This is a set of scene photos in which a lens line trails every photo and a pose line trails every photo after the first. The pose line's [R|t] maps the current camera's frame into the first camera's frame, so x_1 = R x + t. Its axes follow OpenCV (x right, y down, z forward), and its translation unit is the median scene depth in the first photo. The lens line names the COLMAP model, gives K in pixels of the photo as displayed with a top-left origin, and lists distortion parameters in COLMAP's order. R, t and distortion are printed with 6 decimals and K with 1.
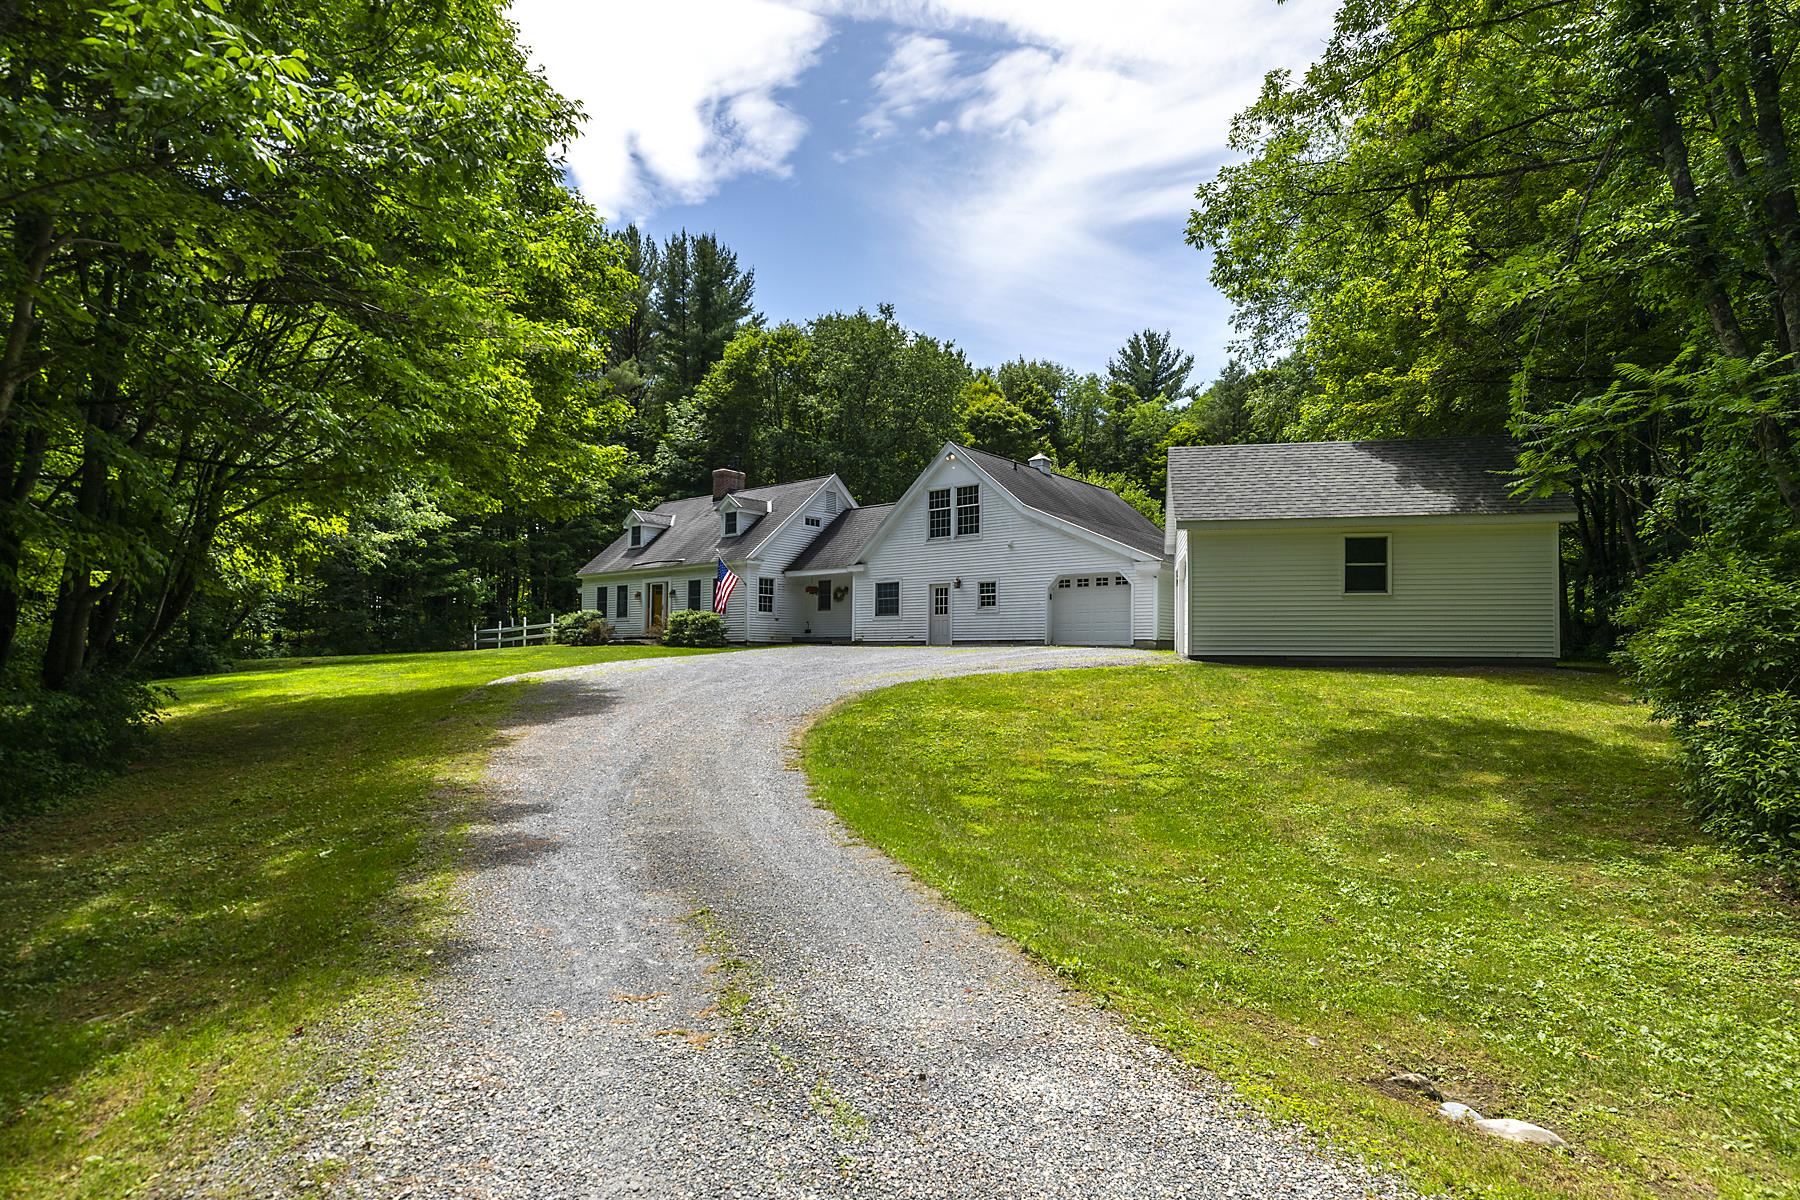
lens RADIAL K [[890.8, 0, 900.0], [0, 890.8, 600.0], [0, 0, 1]] dist [0.000246, -0.000003]
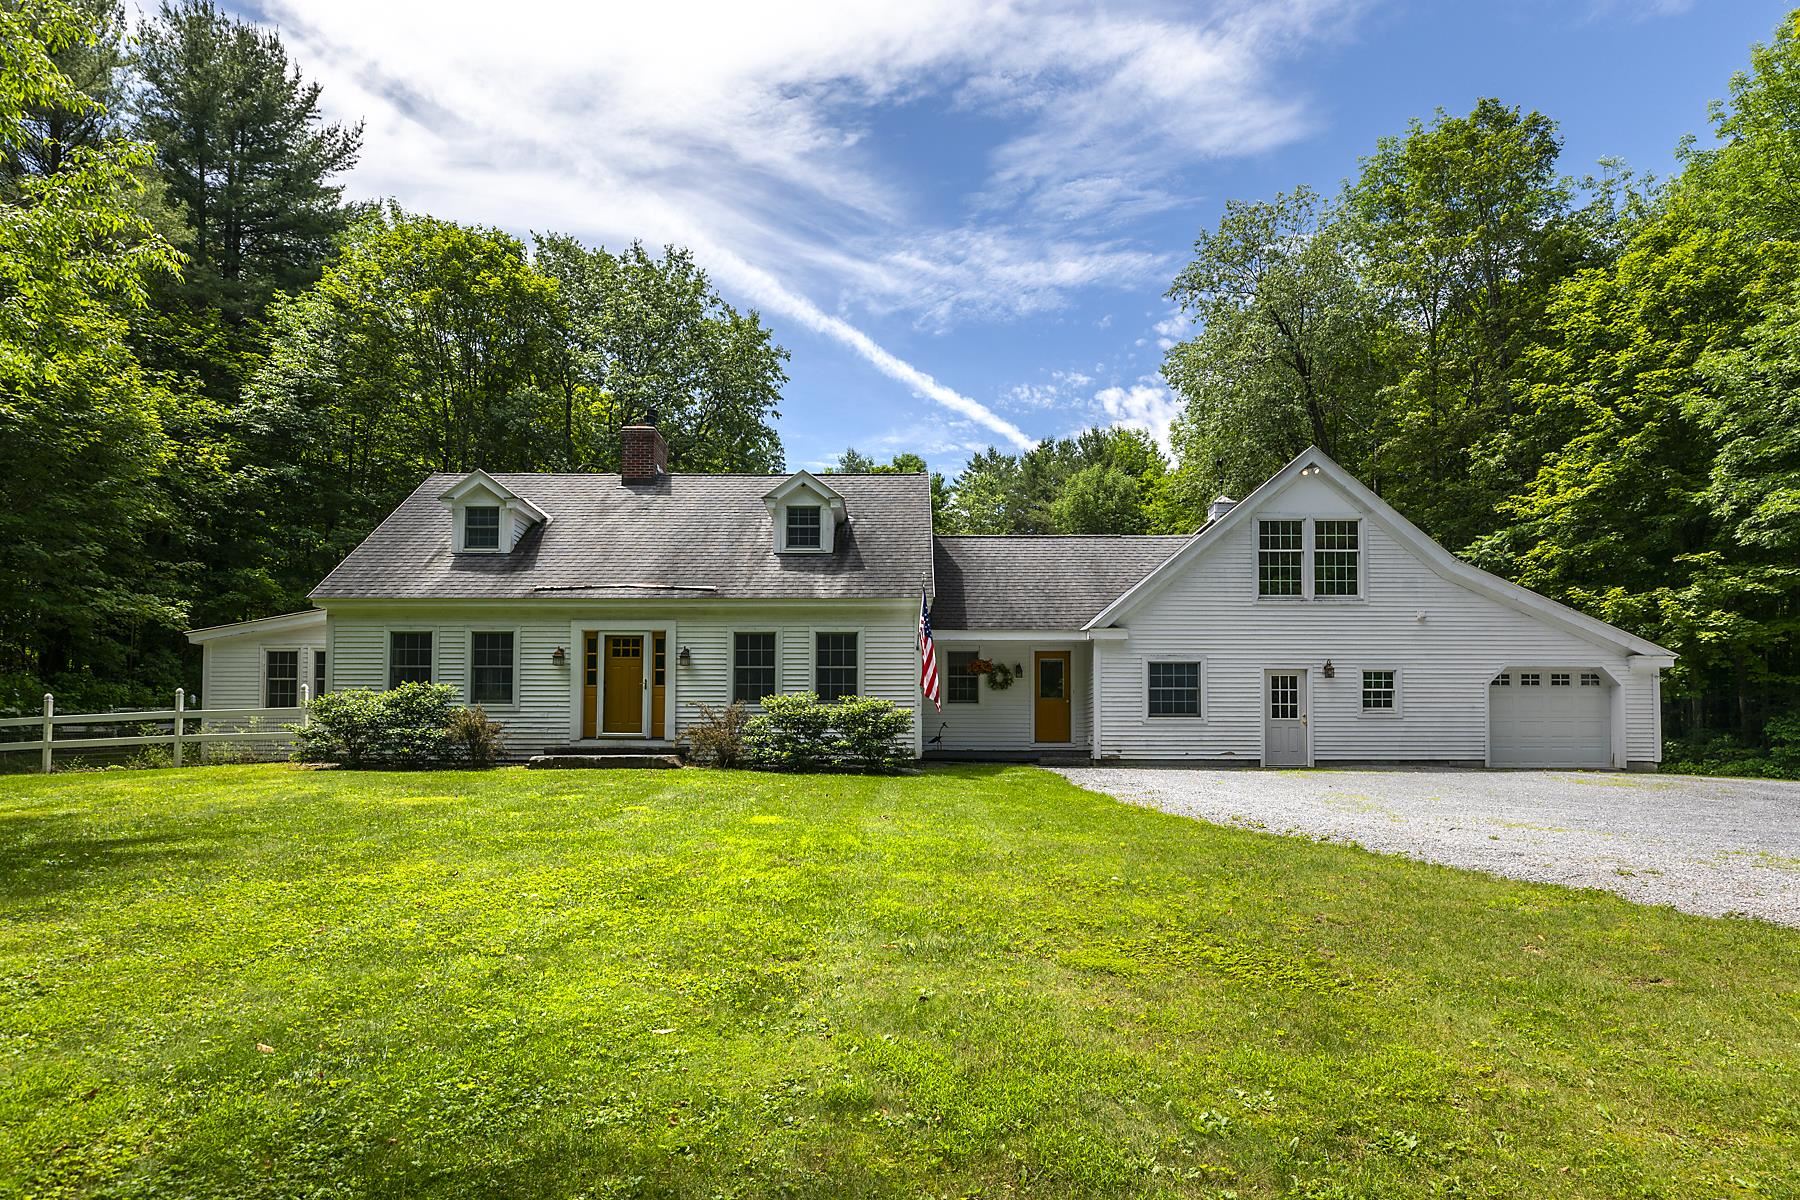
lens RADIAL K [[905.0, 0, 902.5], [0, 905.0, 716.4], [0, 0, 1]] dist [-0.004804, -0.000063]
pose [[0.779163, 0.025665, 0.626296, -0.561245], [-0.034864, 0.999389, 0.002419, 0.022799], [-0.625851, -0.023720, 0.779582, 0.666478]]
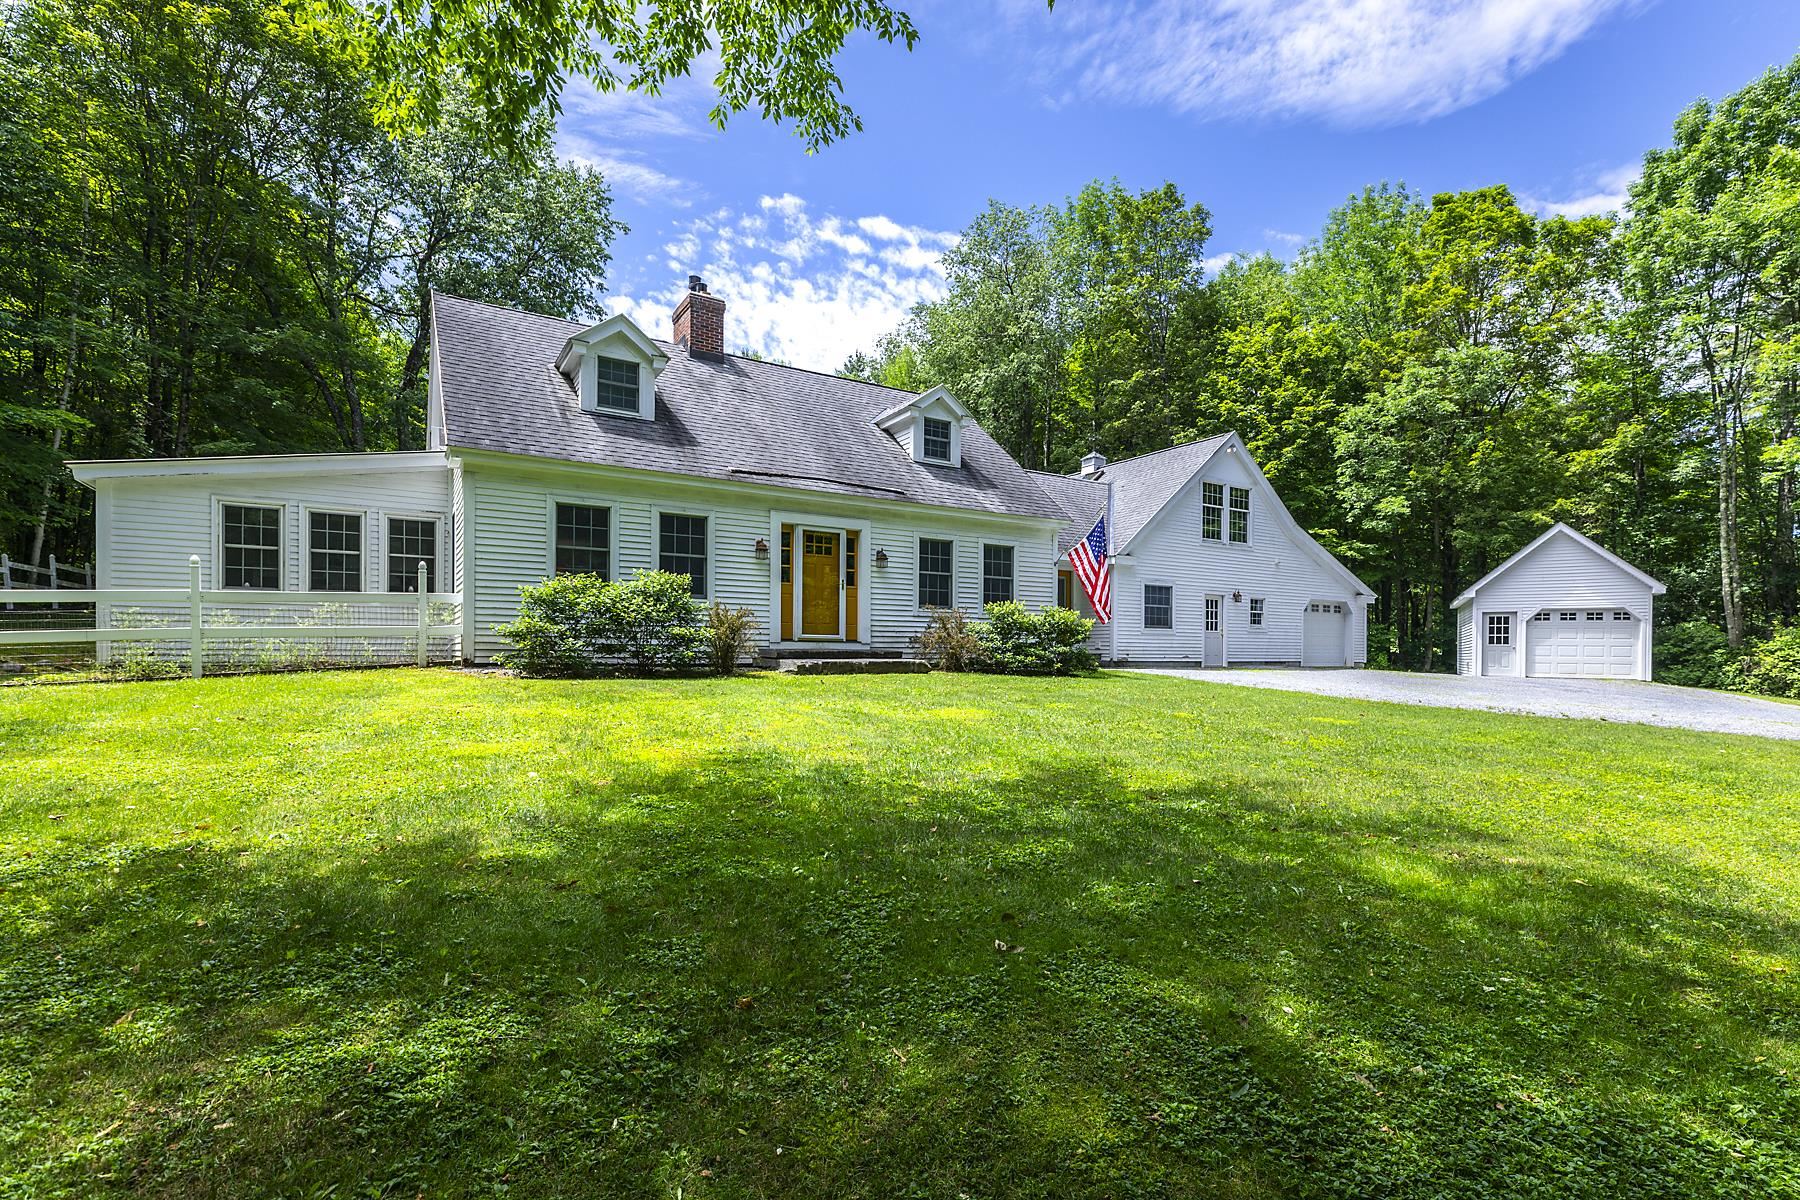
lens RADIAL K [[842.2, 0, 899.6], [0, 842.2, 657.8], [0, 0, 1]] dist [0.001881, 0.000206]
pose [[0.306613, -0.004616, 0.951823, -0.809836], [-0.056326, 0.998148, 0.022985, 0.040305], [-0.950166, -0.060660, 0.305785, 1.029517]]
